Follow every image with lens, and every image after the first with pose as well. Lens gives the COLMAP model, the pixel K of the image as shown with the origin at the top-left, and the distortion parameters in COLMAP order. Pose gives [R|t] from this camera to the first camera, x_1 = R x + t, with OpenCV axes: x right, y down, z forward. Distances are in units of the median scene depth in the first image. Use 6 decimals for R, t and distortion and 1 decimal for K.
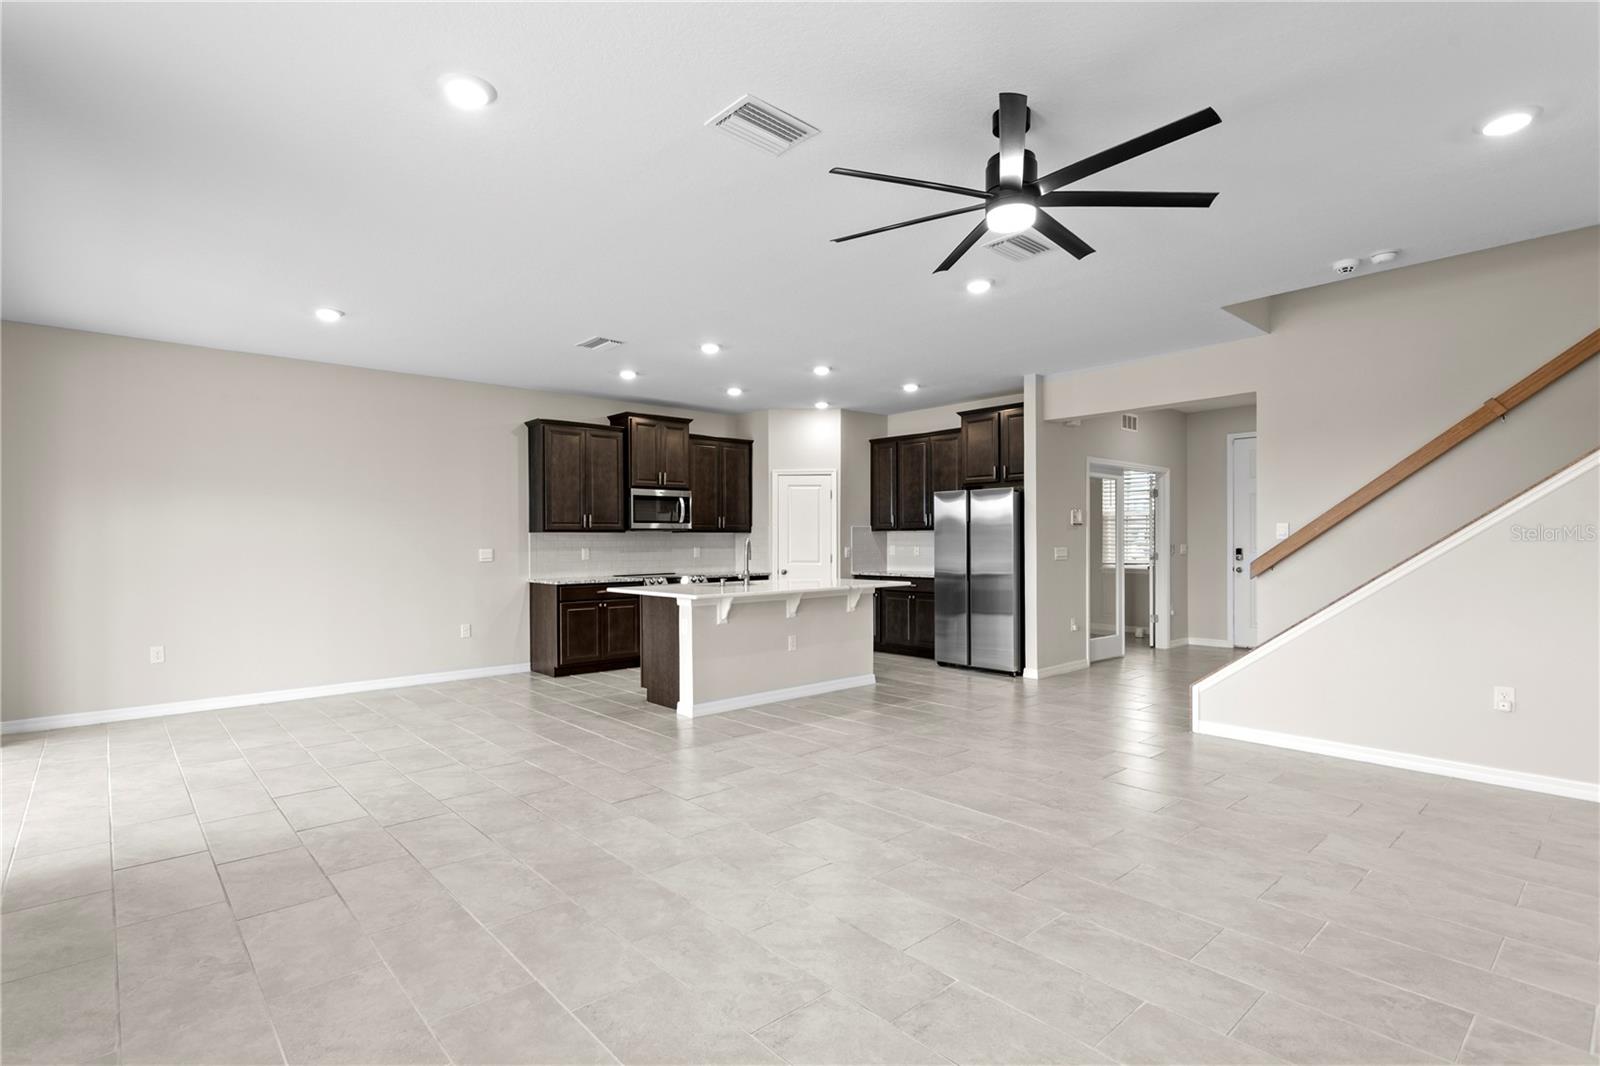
lens RADIAL K [[762.9, 0, 781.8], [0, 762.9, 552.8], [0, 0, 1]] dist [-0.001700, 0.002754]
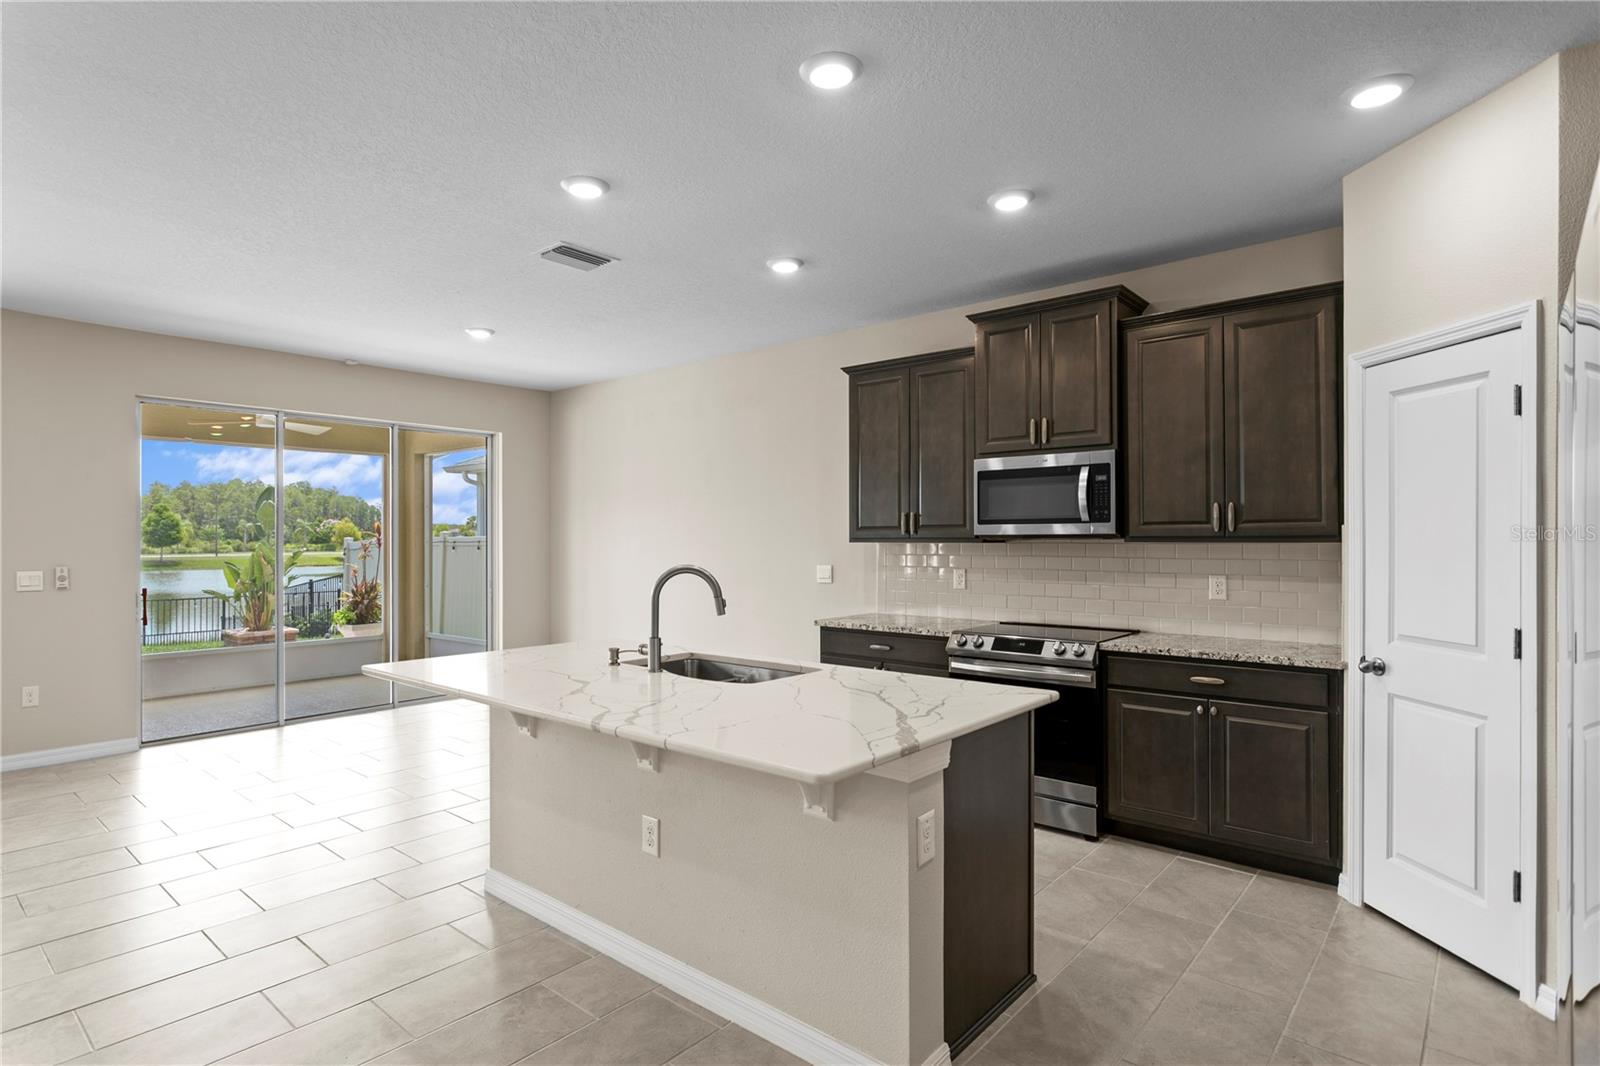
lens RADIAL K [[831.7, 0, 779.4], [0, 831.7, 536.7], [0, 0, 1]] dist [-0.006137, 0.002949]
pose [[0.124147, 0.003611, -0.992257, 0.493634], [-0.012857, 0.999915, 0.002030, -0.042297], [0.992181, 0.012505, 0.124183, 1.110881]]
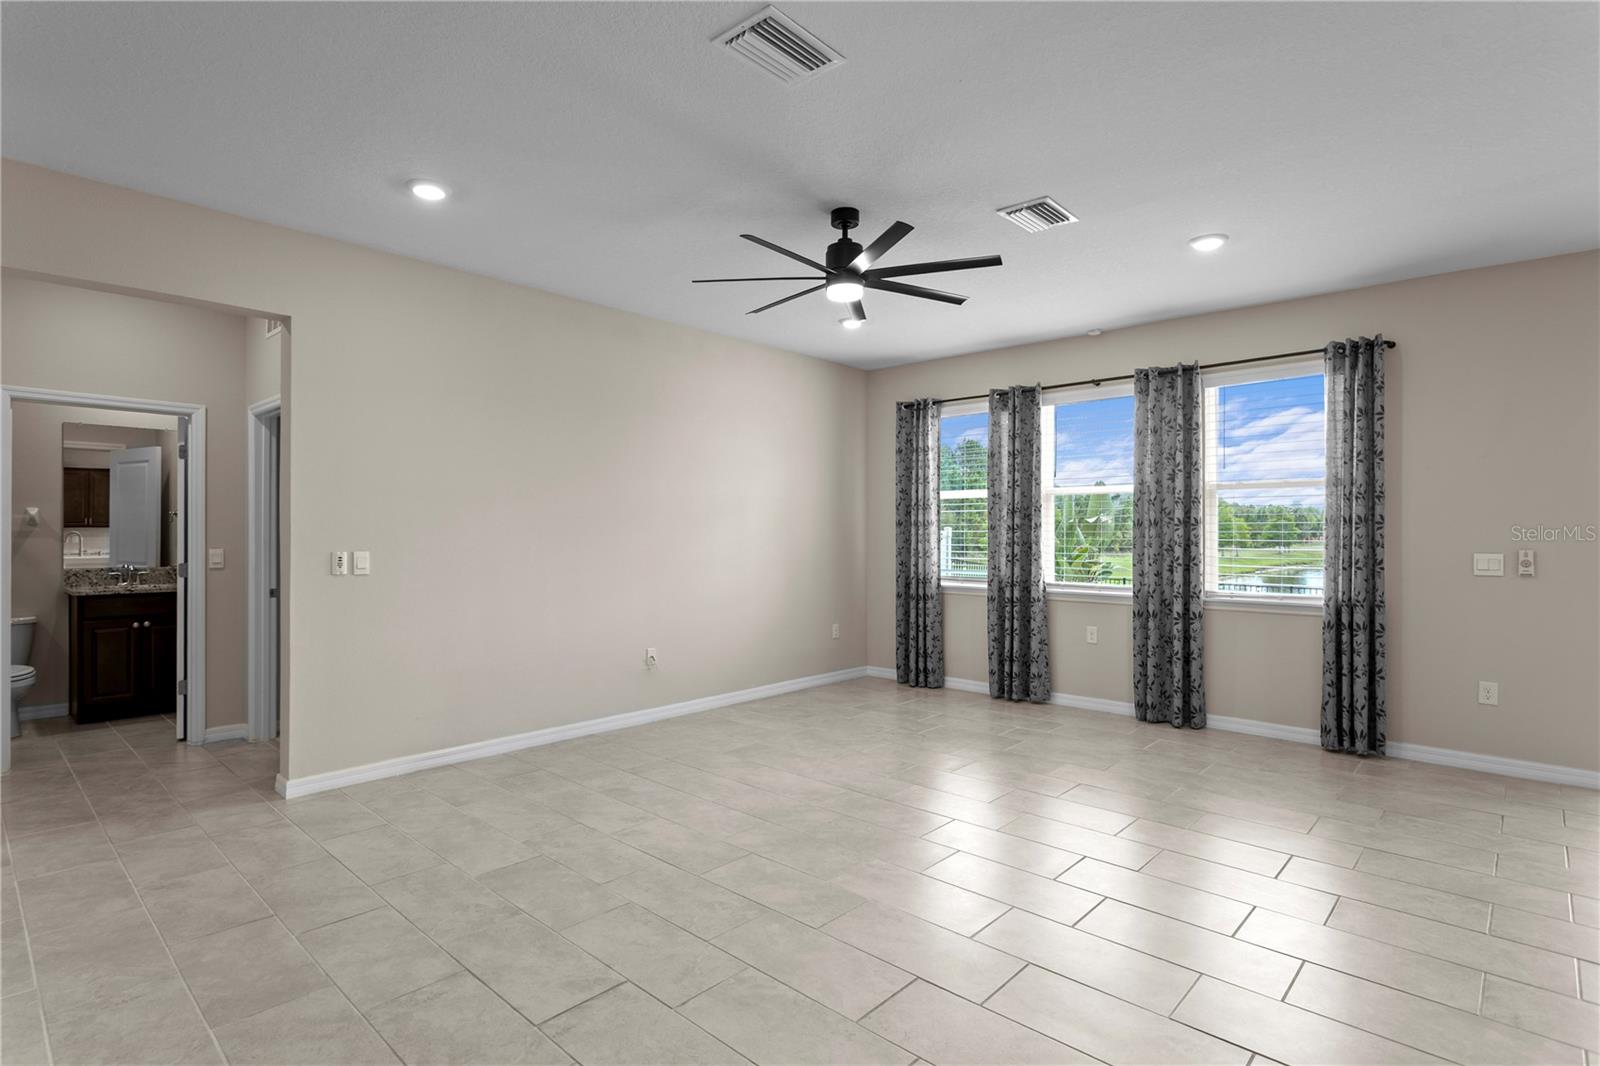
lens RADIAL K [[787.5, 0, 768.5], [0, 787.5, 536.4], [0, 0, 1]] dist [-0.018128, 0.008065]
pose [[-0.997382, 0.003285, -0.072238, 0.256205], [0.001776, 0.999779, 0.020933, -0.026654], [0.072291, 0.020750, -0.997168, 1.123147]]
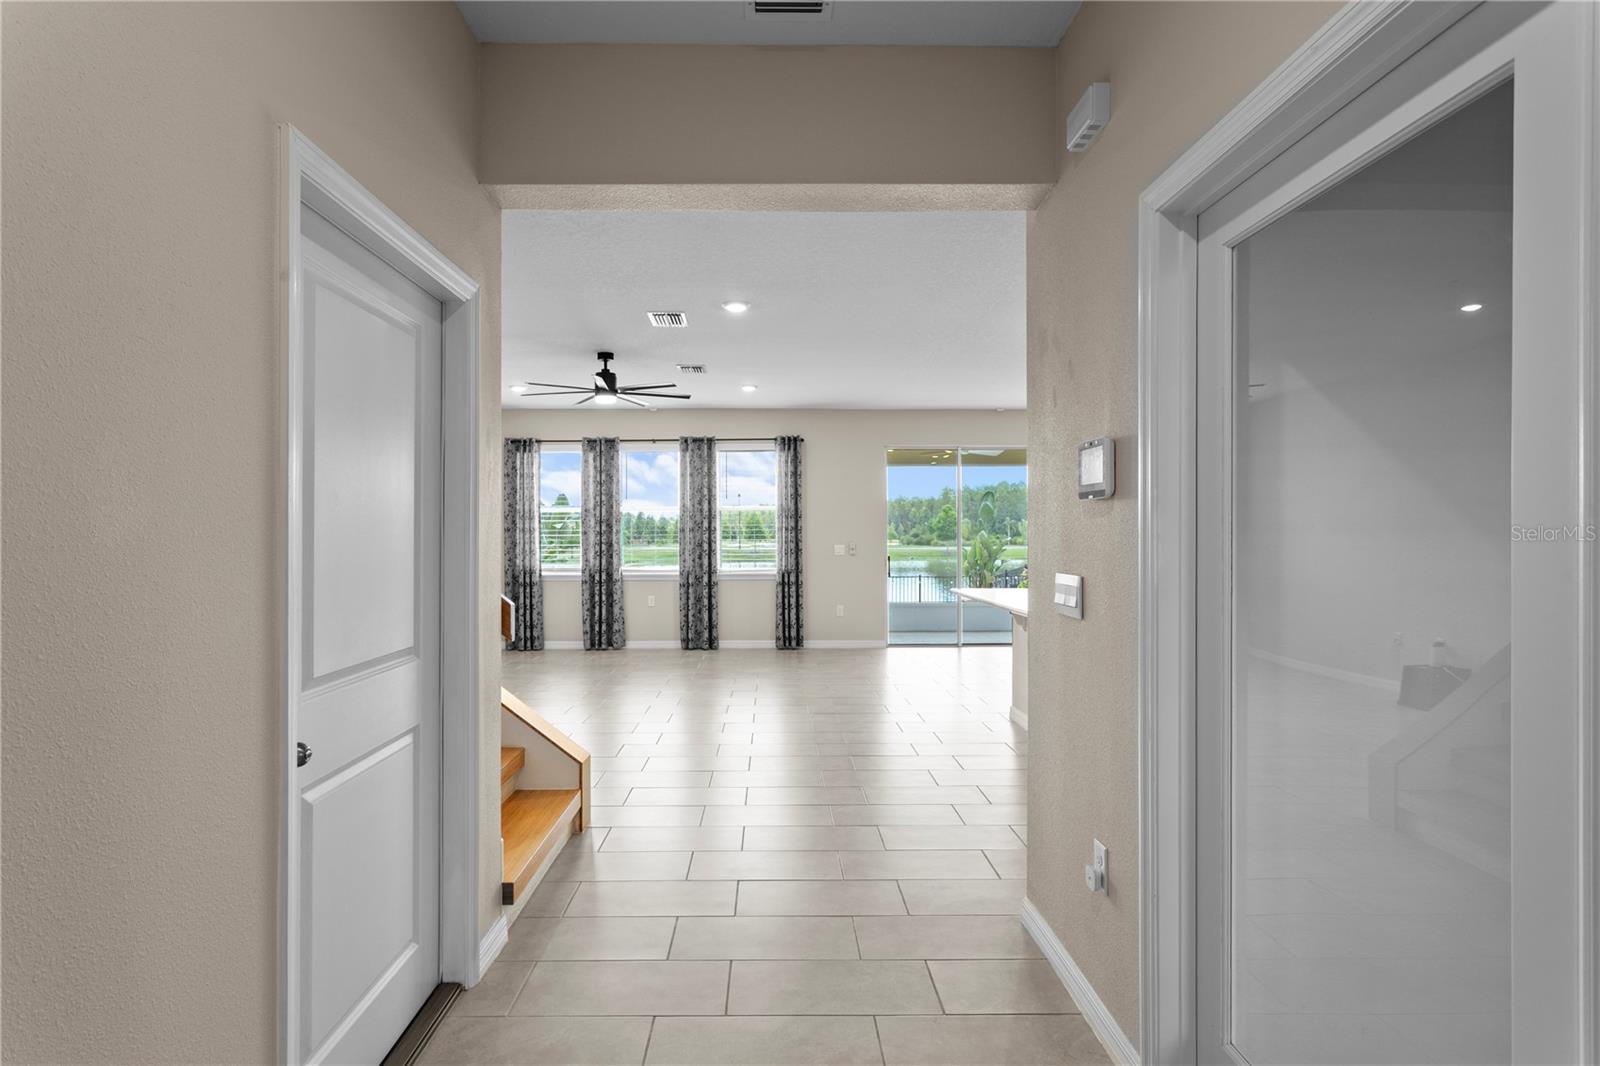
lens RADIAL K [[831.7, 0, 770.0], [0, 831.7, 533.7], [0, 0, 1]] dist [-0.006137, 0.002949]
pose [[-0.665845, 0.006127, -0.746065, 0.870570], [-0.004762, 0.999911, 0.012462, -0.035721], [0.746075, 0.011851, -0.665757, 1.446807]]
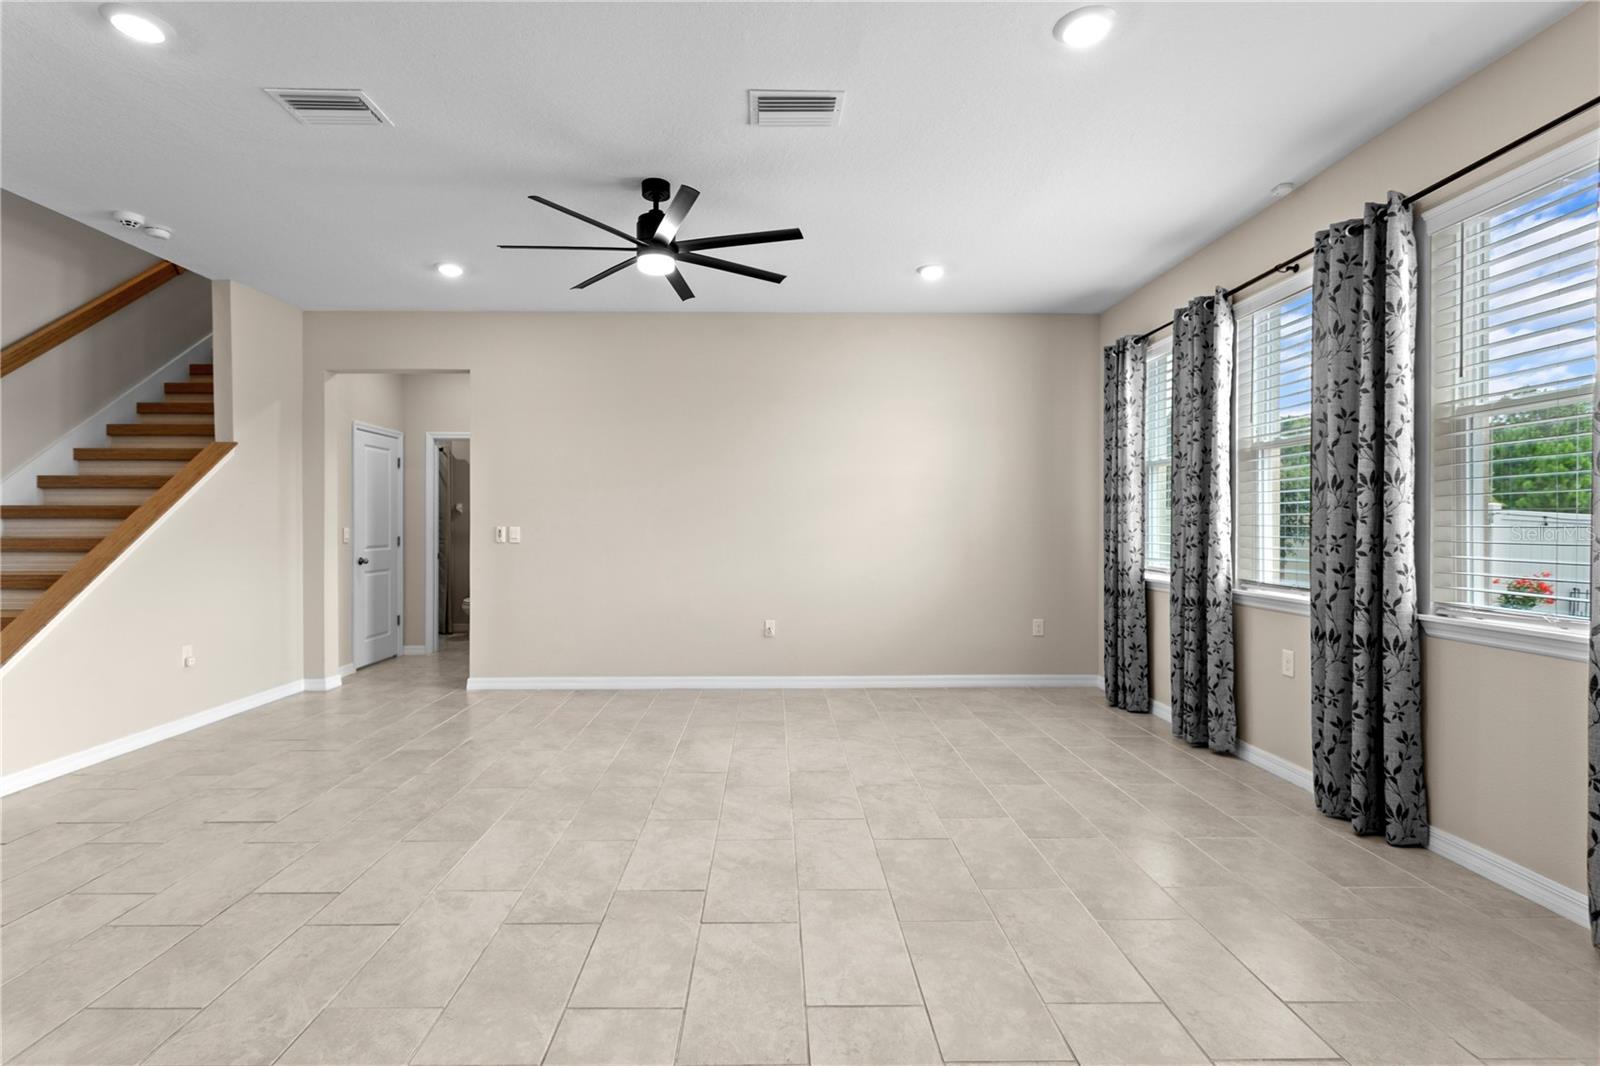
lens RADIAL K [[762.9, 0, 776.8], [0, 762.9, 525.3], [0, 0, 1]] dist [-0.001700, 0.002754]
pose [[-0.752875, 0.005130, 0.658144, -0.339806], [0.014213, 0.999863, 0.008465, -0.002355], [-0.658011, 0.015728, -0.752844, 0.892332]]
